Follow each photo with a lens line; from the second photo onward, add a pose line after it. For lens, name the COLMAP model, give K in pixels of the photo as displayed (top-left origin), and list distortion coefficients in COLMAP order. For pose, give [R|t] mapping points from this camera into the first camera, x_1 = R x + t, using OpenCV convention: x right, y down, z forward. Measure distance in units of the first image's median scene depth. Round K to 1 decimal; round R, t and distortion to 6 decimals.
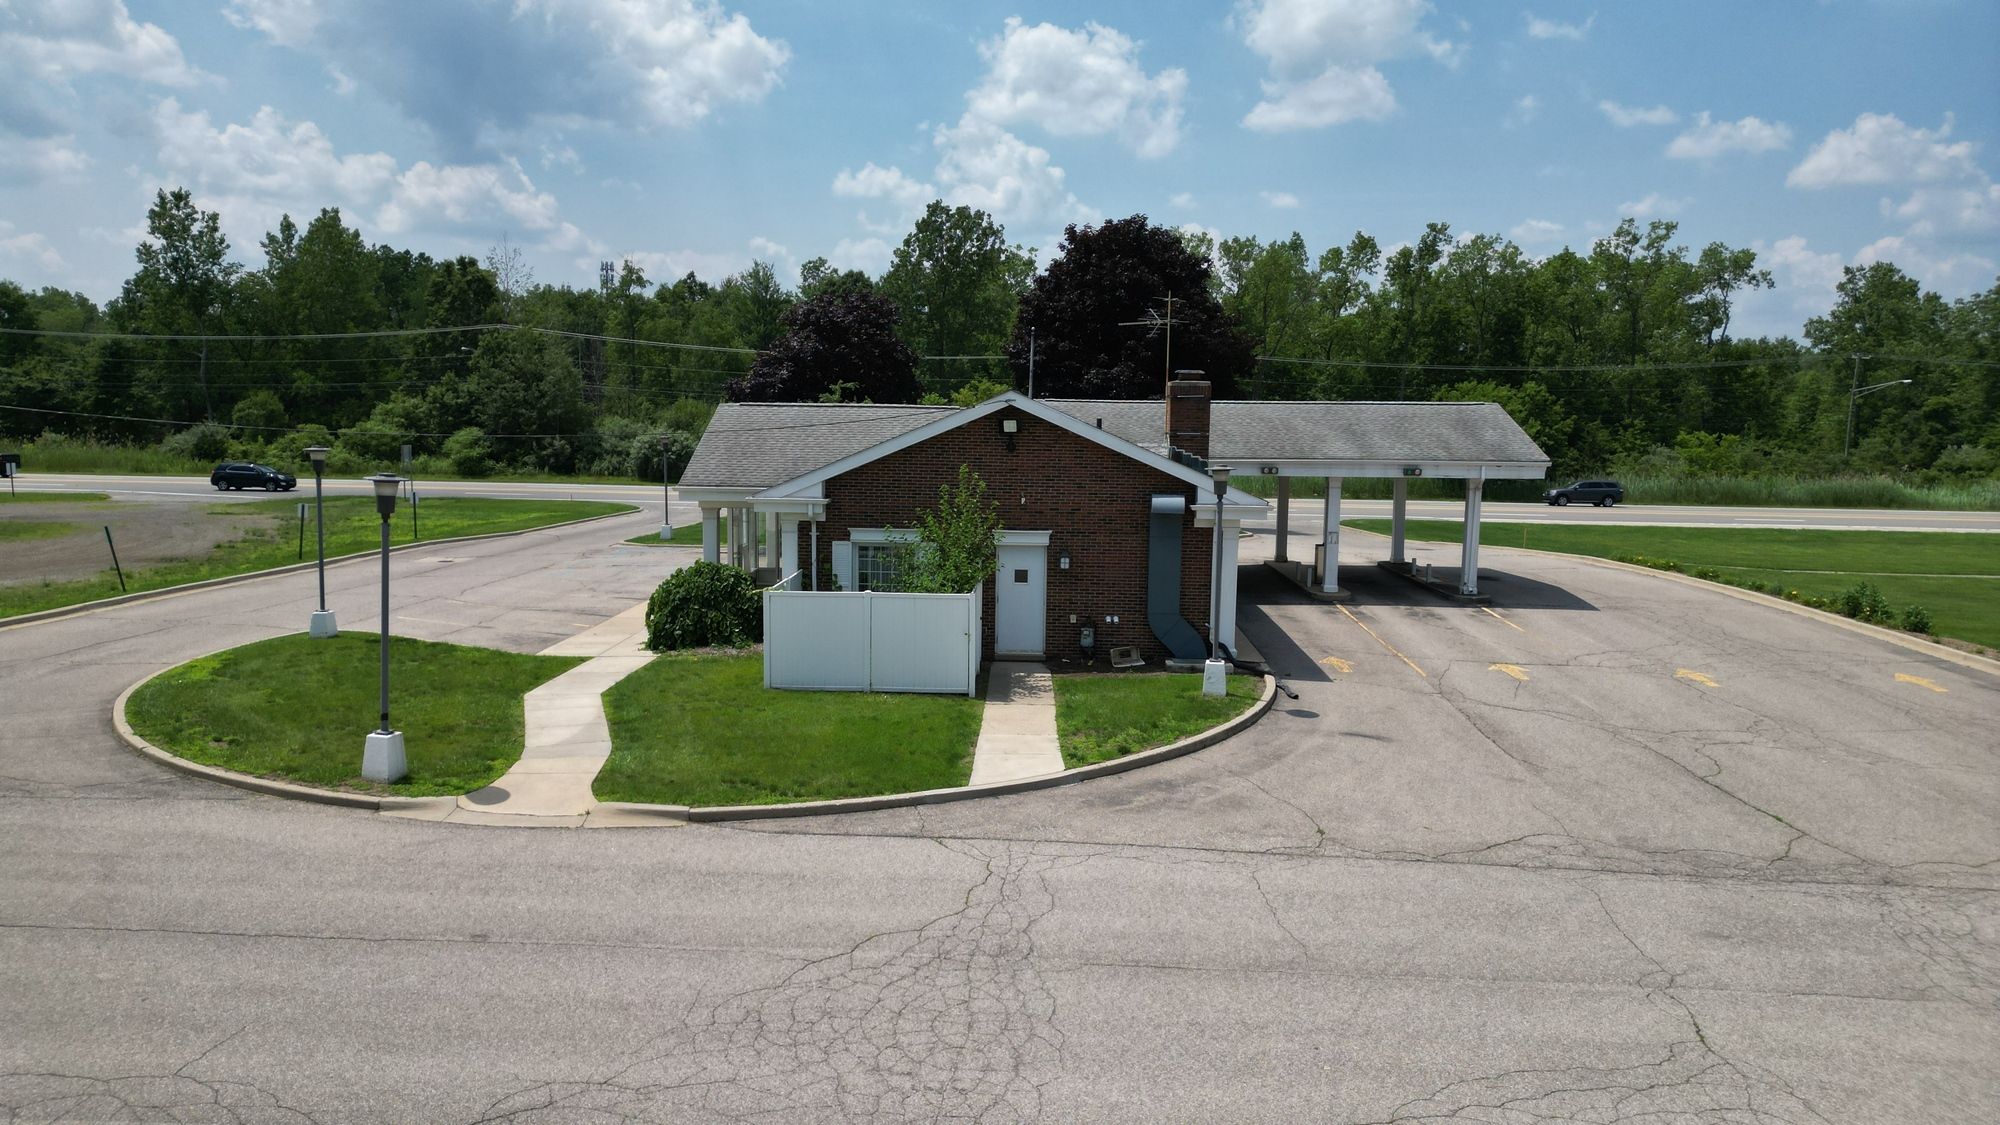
lens RADIAL K [[1422.6, 0, 996.7], [0, 1422.6, 564.0], [0, 0, 1]] dist [0.058616, -0.056187]
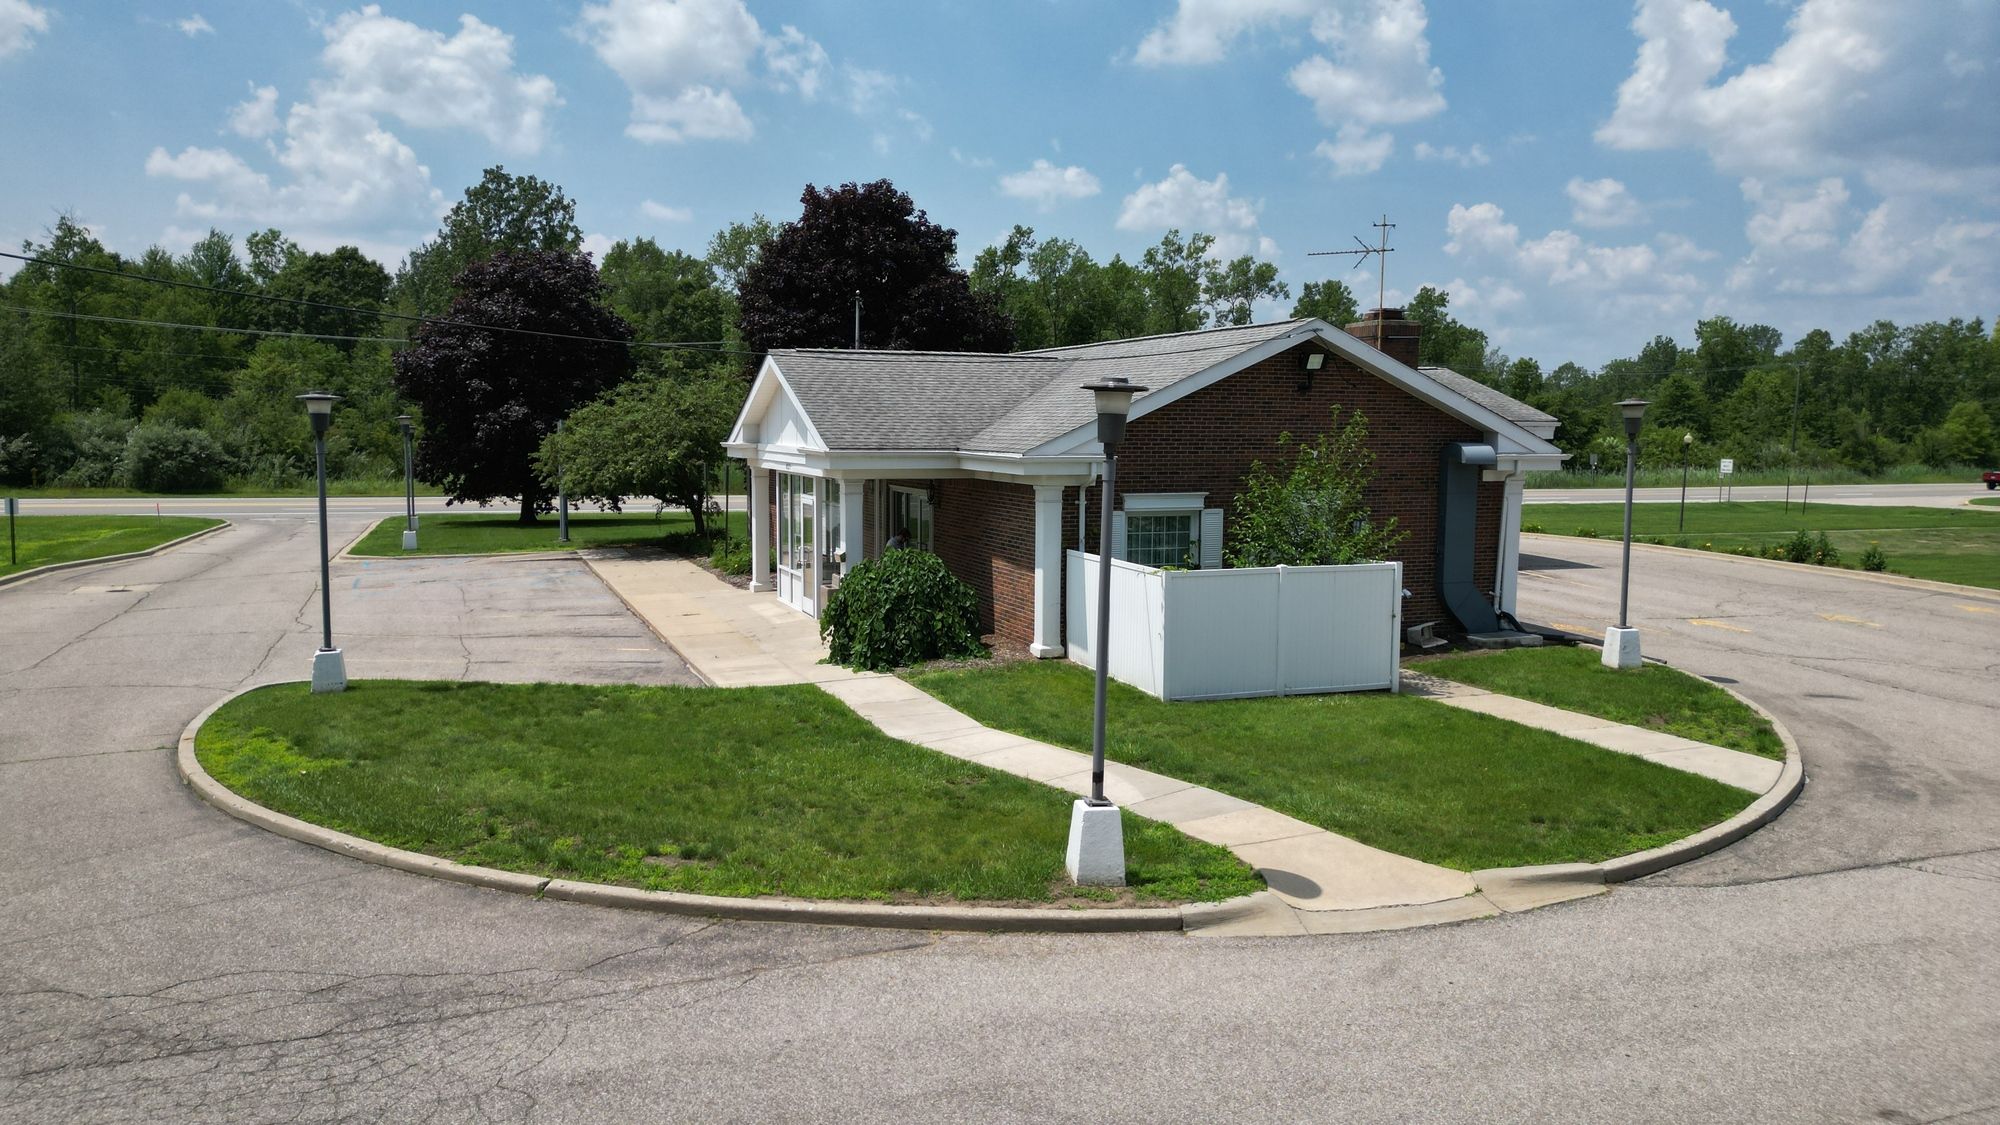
lens RADIAL K [[1422.6, 0, 1006.3], [0, 1422.6, 559.1], [0, 0, 1]] dist [0.058616, -0.056187]
pose [[0.917812, -0.043213, 0.394657, -0.370295], [0.047681, 0.998861, -0.001516, 0.006931], [-0.394142, 0.020209, 0.918827, 0.242309]]
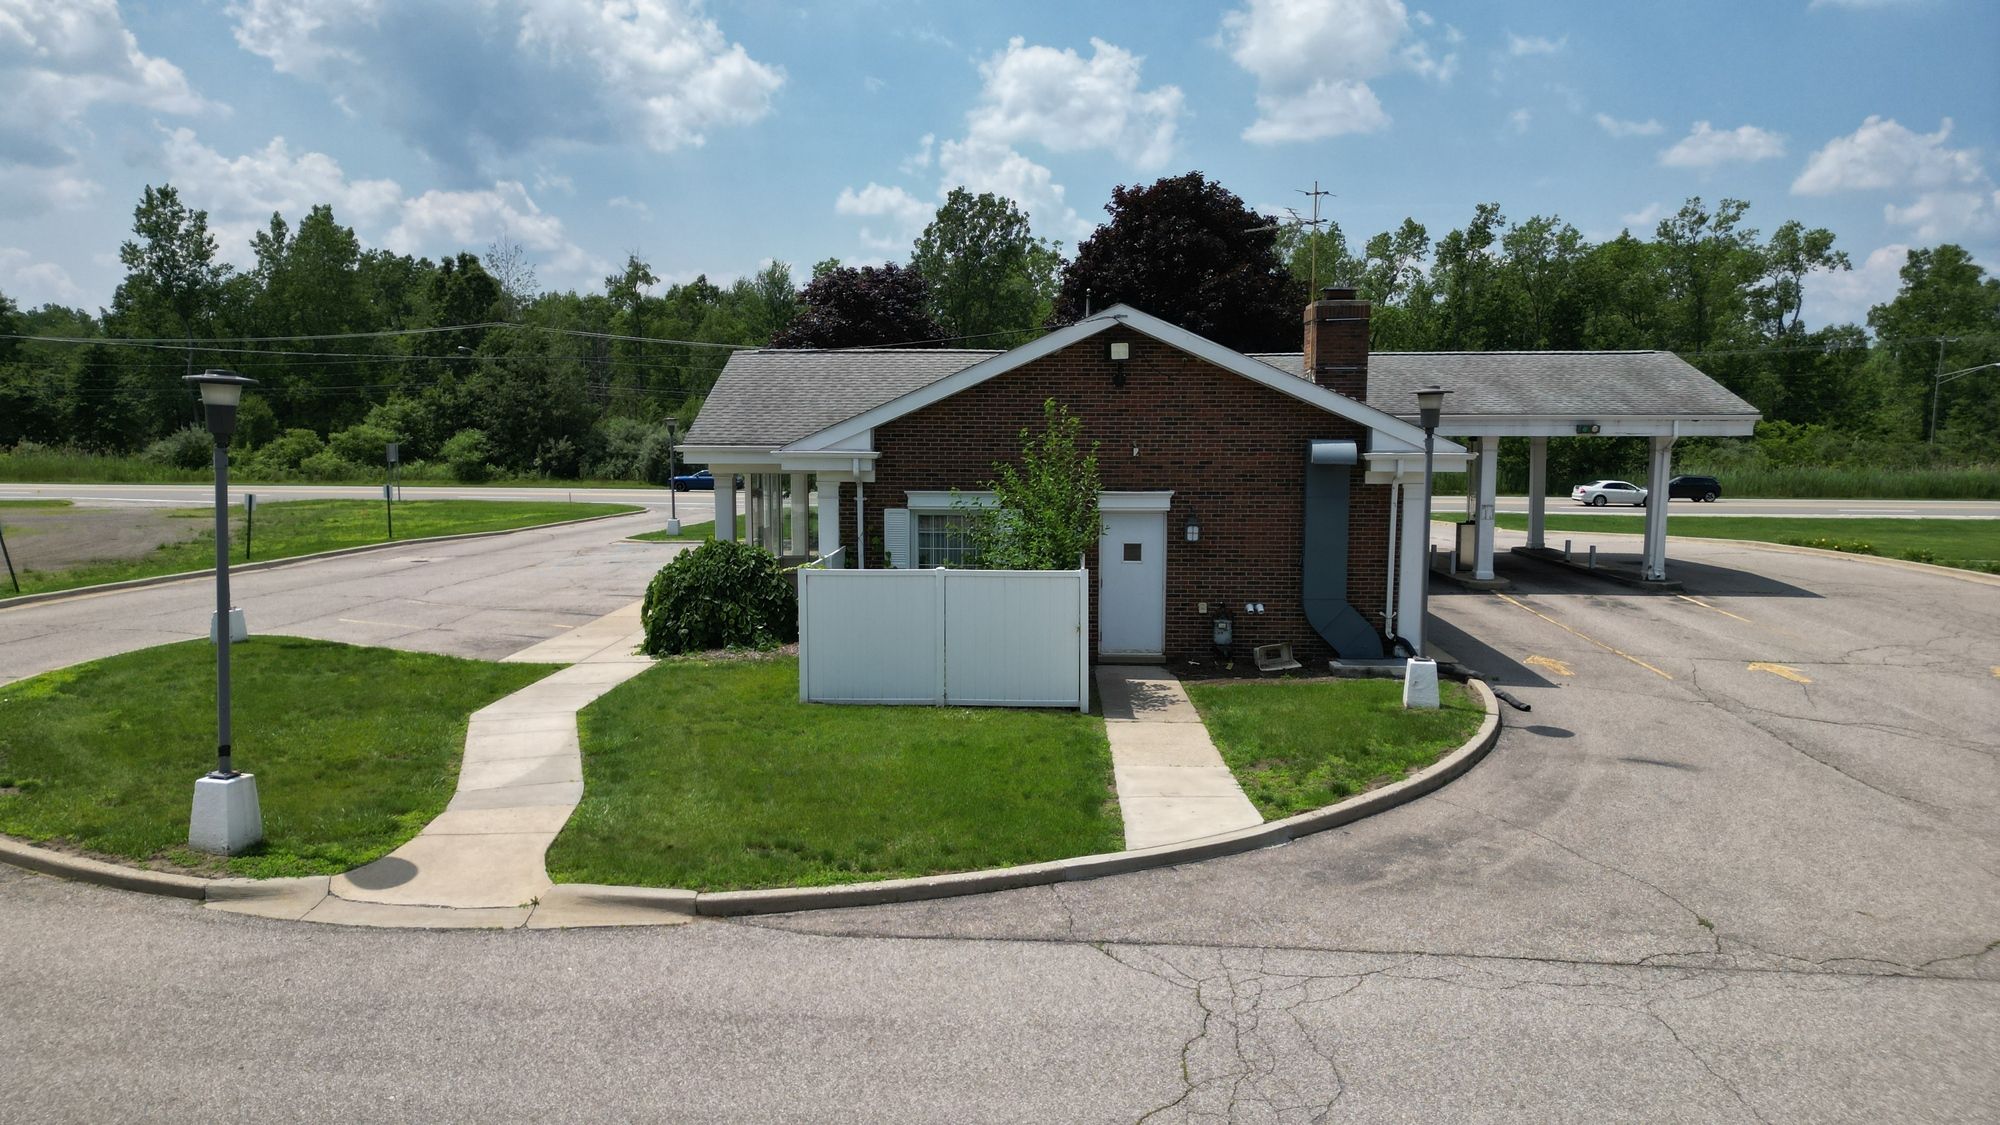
lens RADIAL K [[1422.6, 0, 993.4], [0, 1422.6, 565.4], [0, 0, 1]] dist [0.058616, -0.056187]
pose [[0.999894, -0.010027, -0.010528, -0.038923], [0.009929, 0.999907, -0.009321, 0.017301], [0.010620, 0.009216, 0.999901, 0.188657]]
